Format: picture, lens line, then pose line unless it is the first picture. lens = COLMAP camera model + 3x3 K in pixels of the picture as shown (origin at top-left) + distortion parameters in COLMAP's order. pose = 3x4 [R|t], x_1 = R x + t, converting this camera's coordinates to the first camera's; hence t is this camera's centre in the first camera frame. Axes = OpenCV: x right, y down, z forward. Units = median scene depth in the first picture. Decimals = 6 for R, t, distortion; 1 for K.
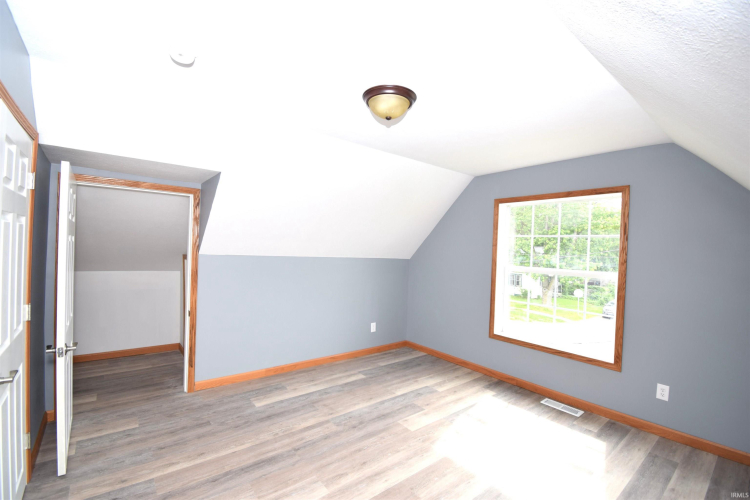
lens RADIAL K [[326.0, 0, 377.0], [0, 326.0, 251.5], [0, 0, 1]] dist [-0.007037, -0.010080]
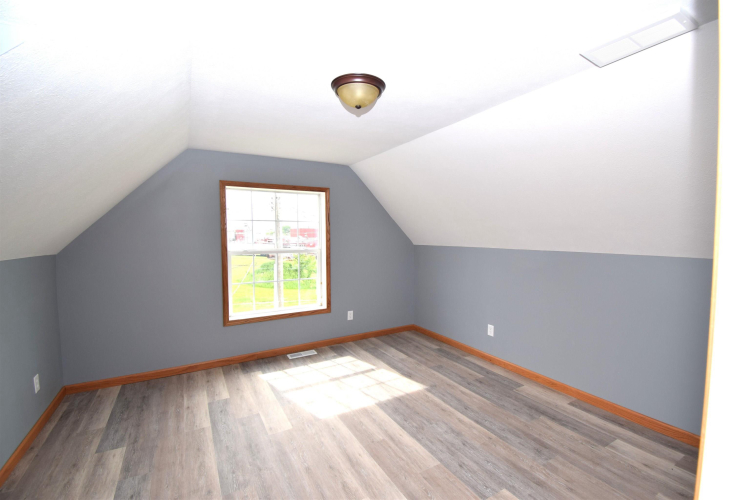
lens RADIAL K [[326.0, 0, 374.8], [0, 326.0, 251.9], [0, 0, 1]] dist [-0.007037, -0.010080]
pose [[0.156051, -0.090790, 0.983568, -0.562781], [0.024259, 0.995819, 0.088072, -0.029437], [-0.987451, 0.010117, 0.157601, 0.459653]]
